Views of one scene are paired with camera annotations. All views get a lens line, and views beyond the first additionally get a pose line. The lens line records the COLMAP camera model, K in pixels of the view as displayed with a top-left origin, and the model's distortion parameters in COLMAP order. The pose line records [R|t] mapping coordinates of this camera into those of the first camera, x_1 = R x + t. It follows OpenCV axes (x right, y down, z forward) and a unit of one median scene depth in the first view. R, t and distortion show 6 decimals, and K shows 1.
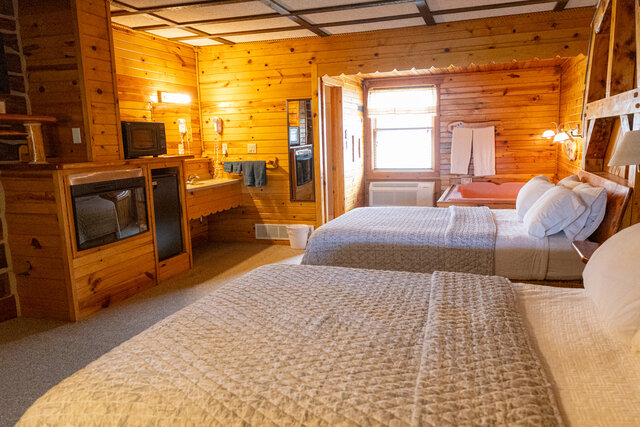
lens RADIAL K [[513.5, 0, 319.0], [0, 513.5, 215.3], [0, 0, 1]] dist [0.033352, 0.002991]
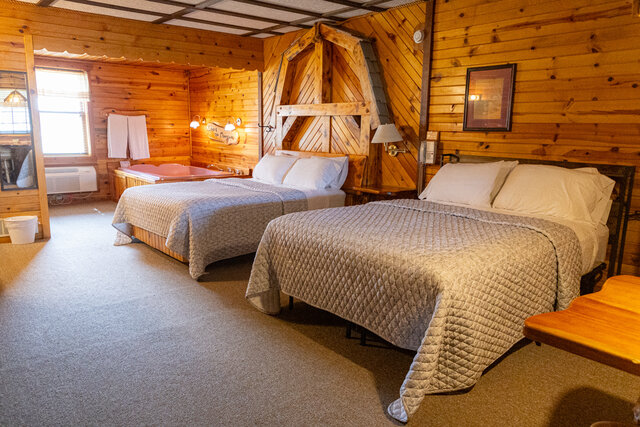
lens RADIAL K [[513.5, 0, 317.9], [0, 513.5, 214.1], [0, 0, 1]] dist [0.033352, 0.002991]
pose [[0.489758, -0.111680, 0.864676, -0.485735], [0.102644, 0.992251, 0.070019, 0.003880], [-0.865795, 0.054462, 0.497426, 0.110575]]
